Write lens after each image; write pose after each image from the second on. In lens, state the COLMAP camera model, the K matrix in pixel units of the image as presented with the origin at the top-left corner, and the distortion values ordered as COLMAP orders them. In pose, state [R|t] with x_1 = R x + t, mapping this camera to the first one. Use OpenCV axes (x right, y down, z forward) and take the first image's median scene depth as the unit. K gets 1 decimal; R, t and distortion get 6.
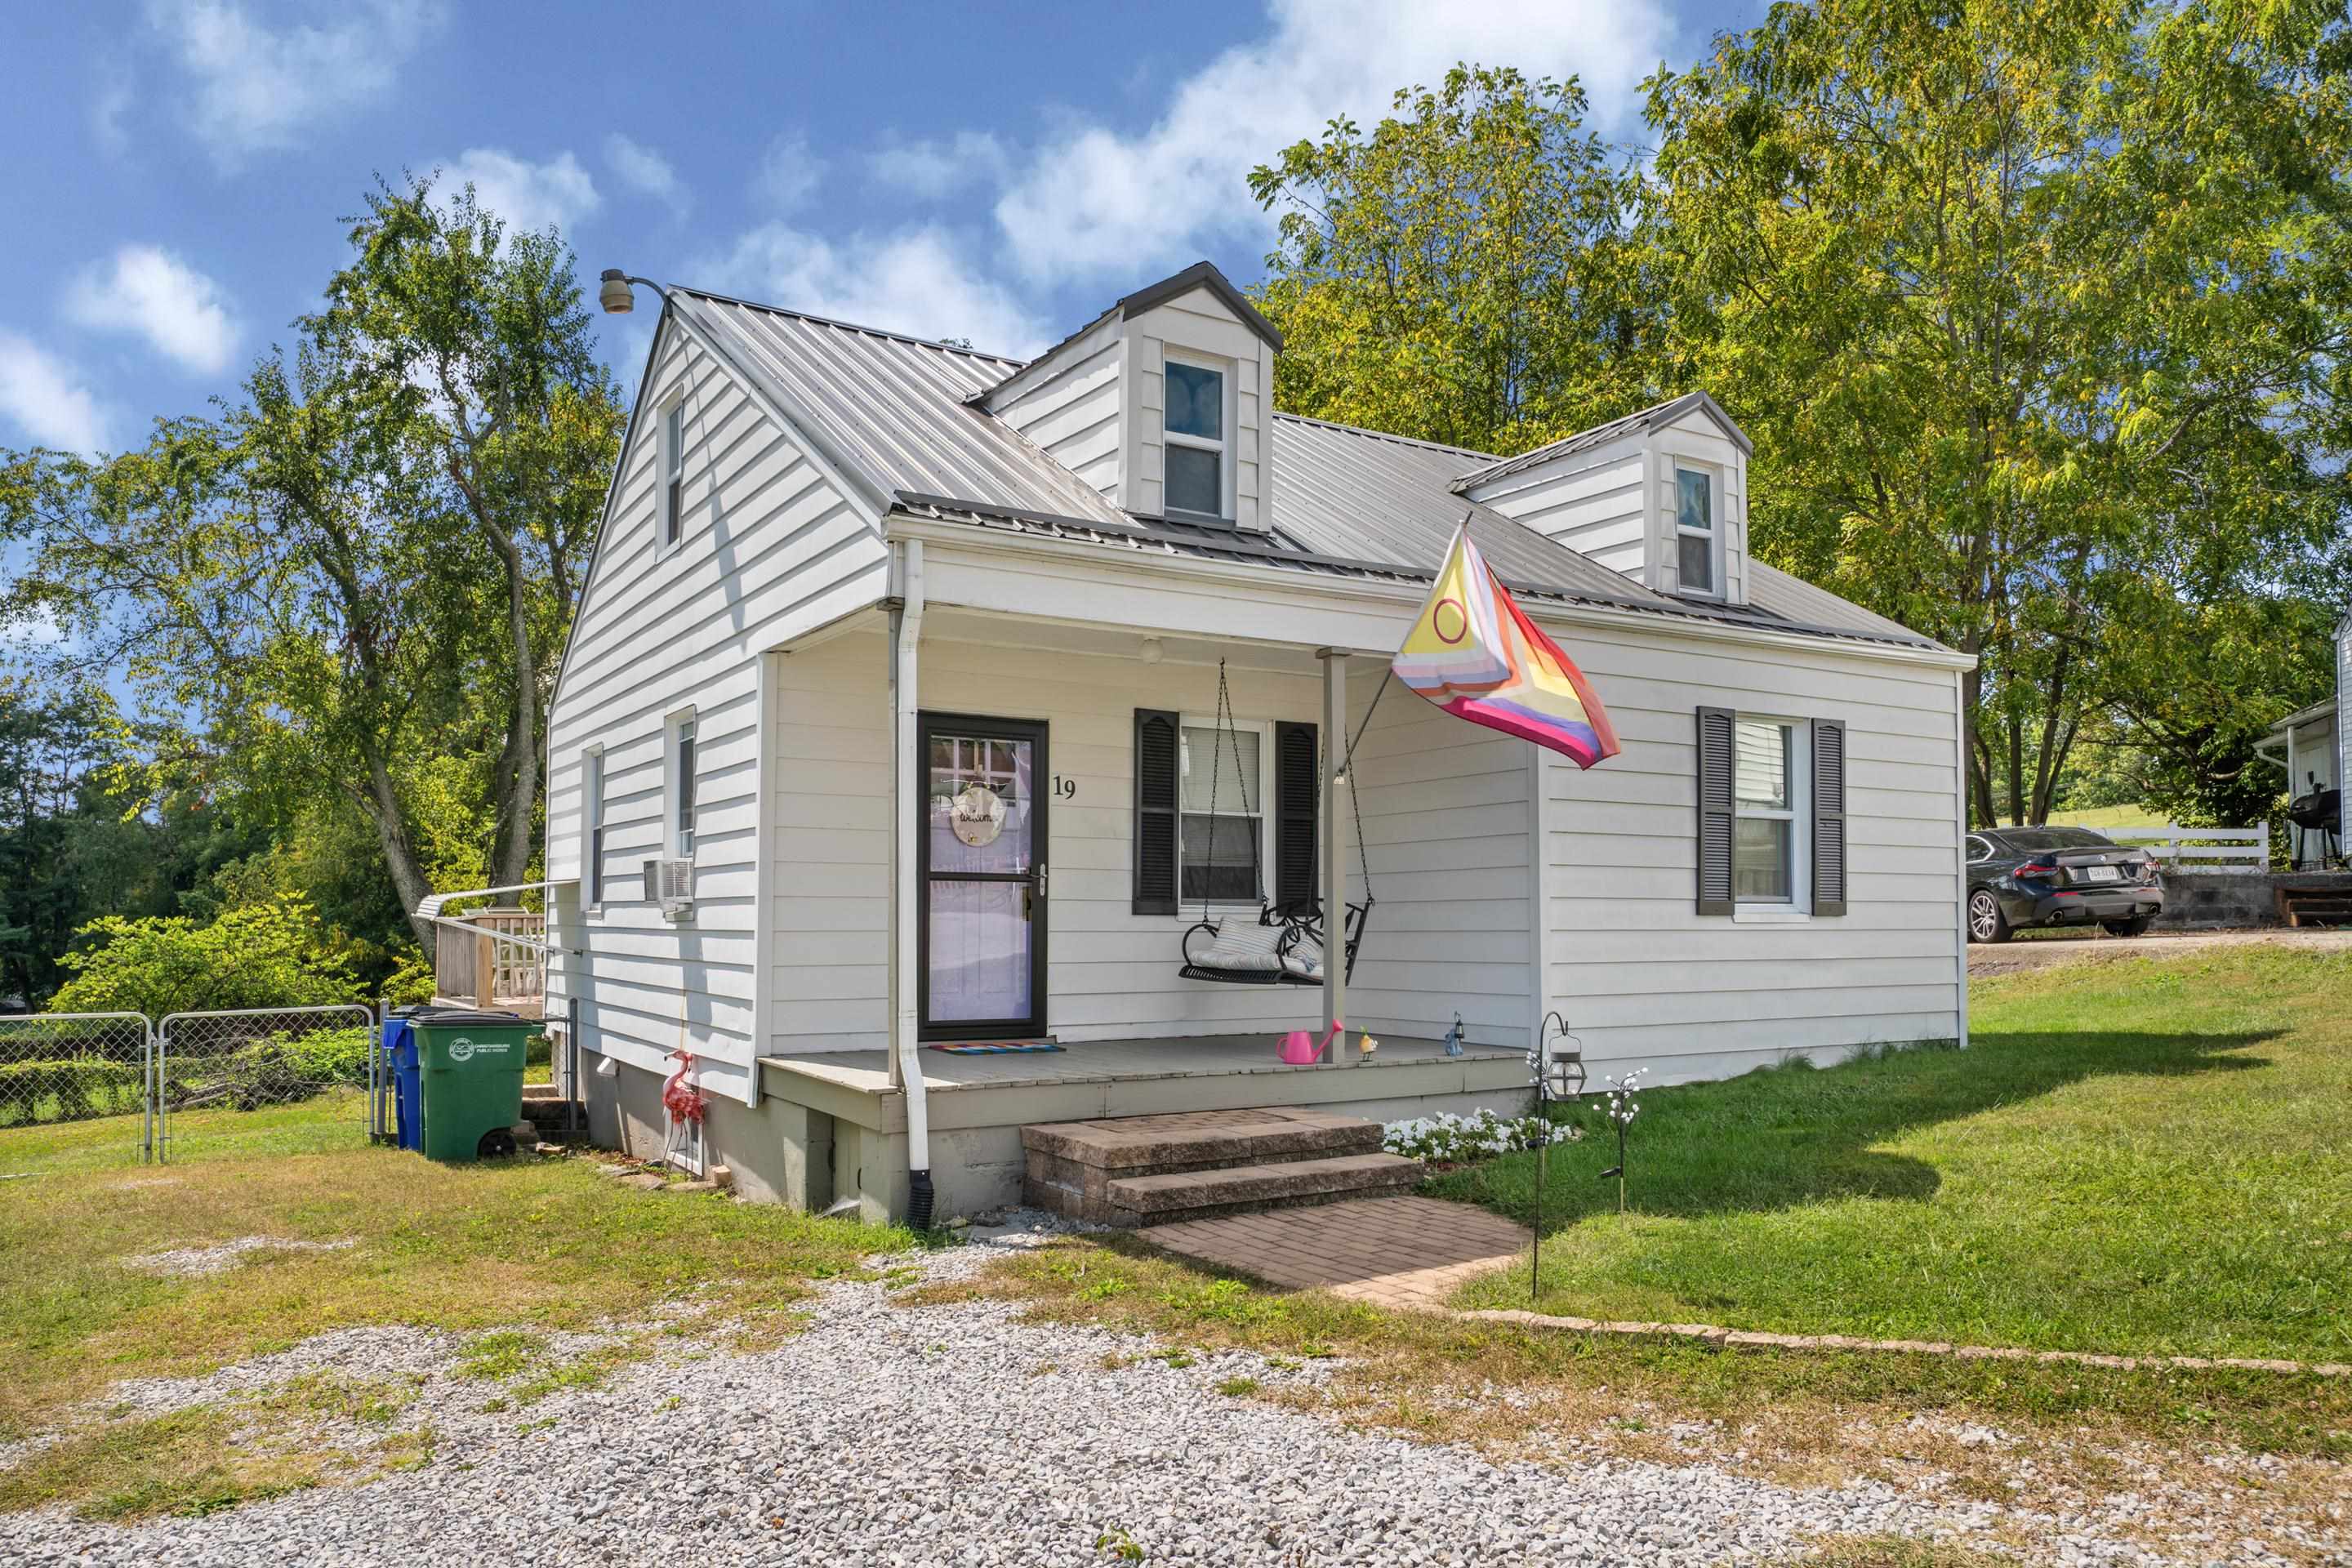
lens RADIAL K [[1558.8, 0, 1110.2], [0, 1558.8, 843.4], [0, 0, 1]] dist [0.003437, 0.001347]
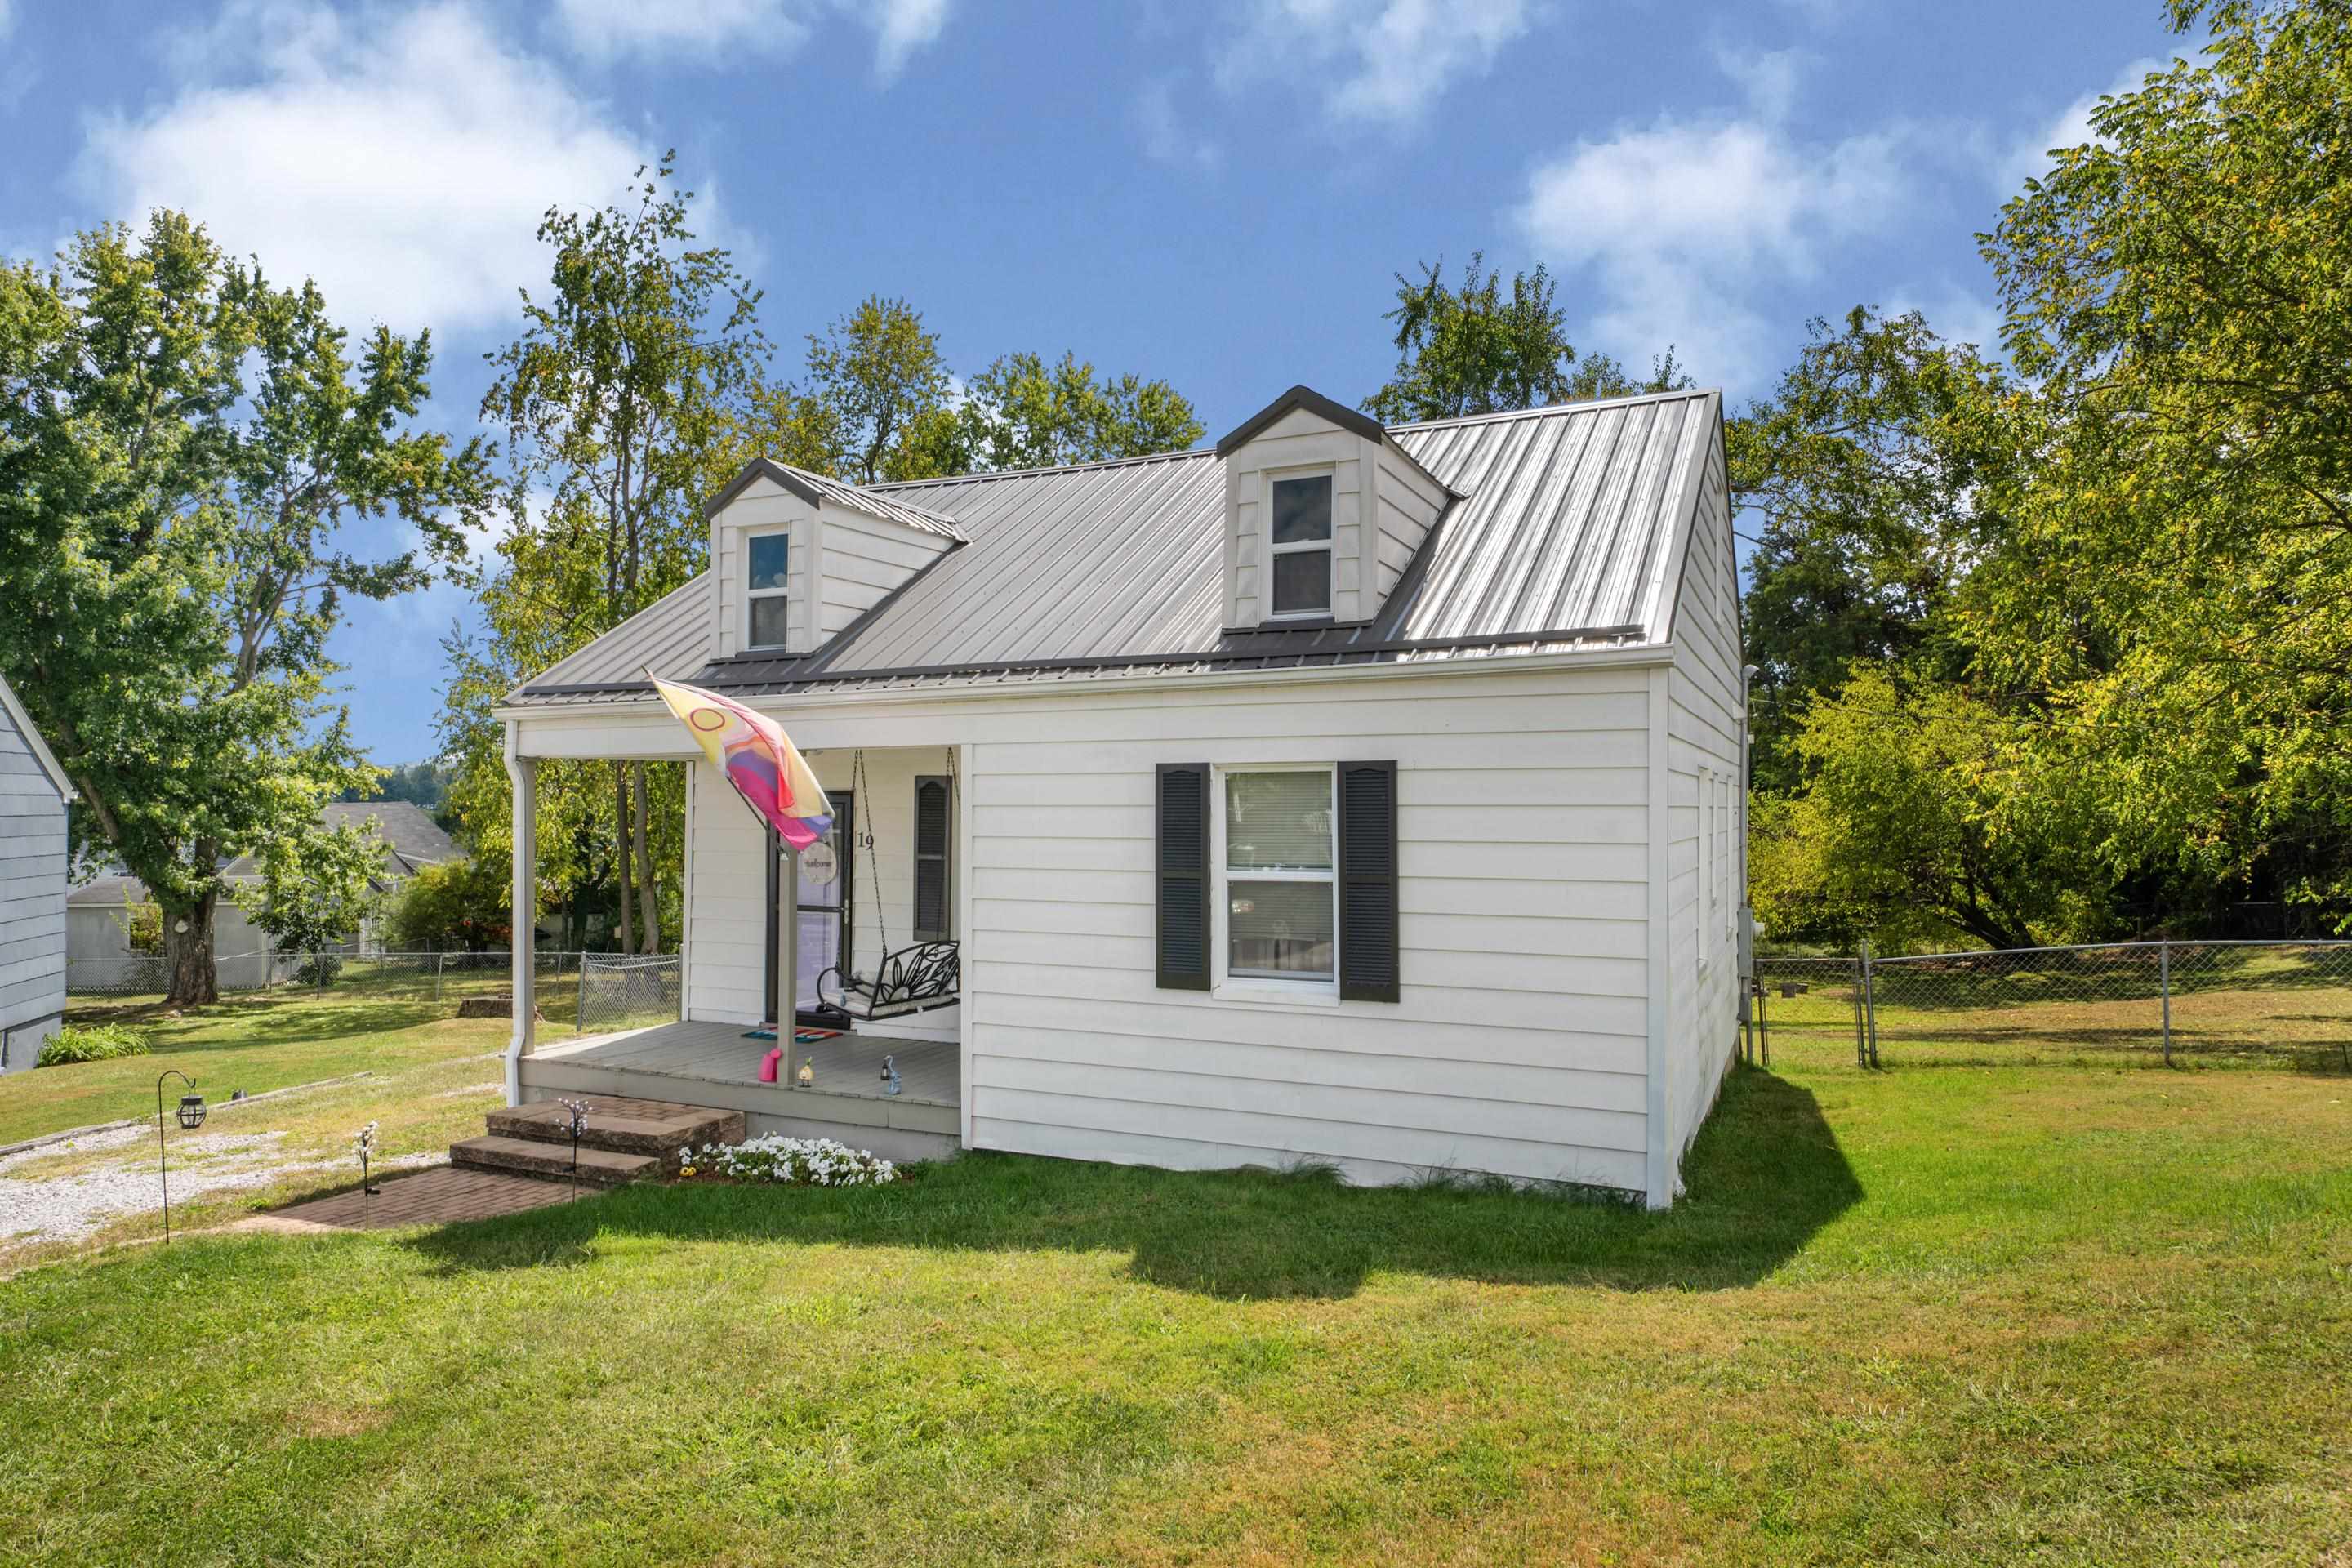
lens RADIAL K [[1404.8, 0, 1169.1], [0, 1404.8, 767.5], [0, 0, 1]] dist [0.005454, 0.000496]
pose [[0.573353, -0.026861, -0.818868, 1.076067], [0.038424, 0.999244, -0.005874, -0.080994], [0.818407, -0.028096, 0.573952, 0.527917]]
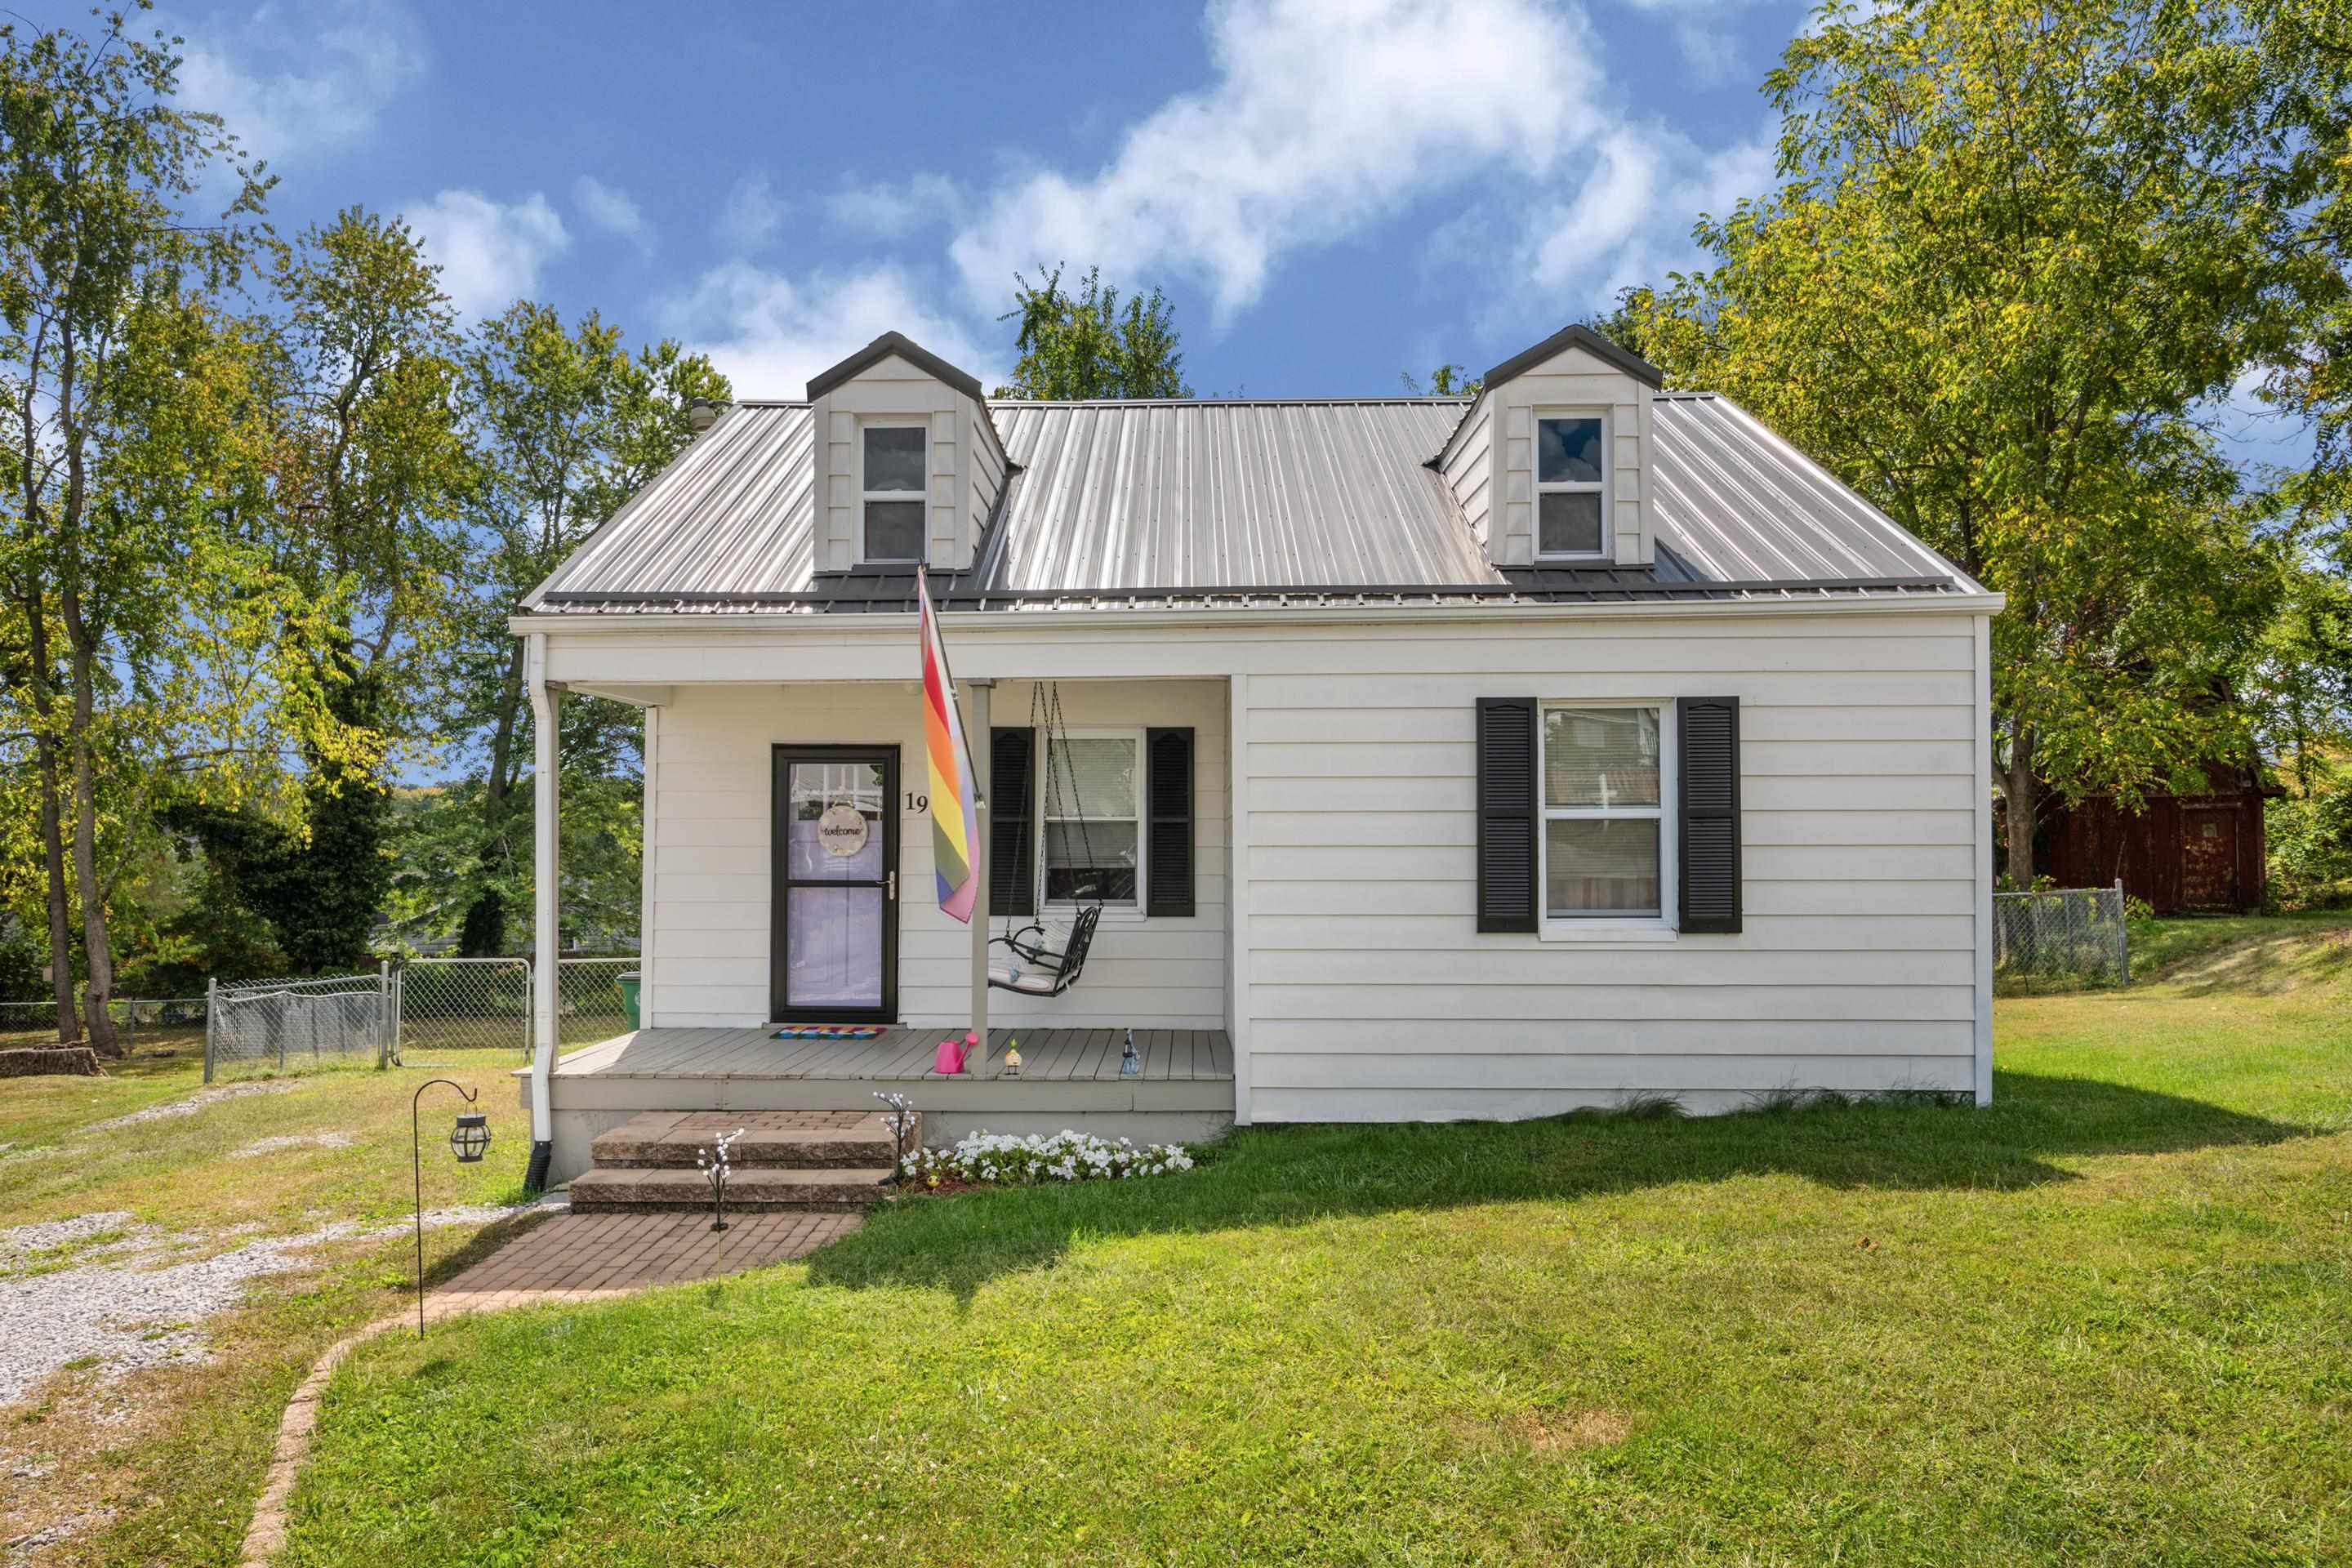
lens RADIAL K [[1411.6, 0, 1151.9], [0, 1411.6, 790.0], [0, 0, 1]] dist [-0.004648, -0.002332]
pose [[0.850684, -0.021401, -0.525242, 0.644893], [0.028642, 0.999574, 0.005660, -0.045583], [0.524897, -0.019859, 0.850934, 0.219873]]
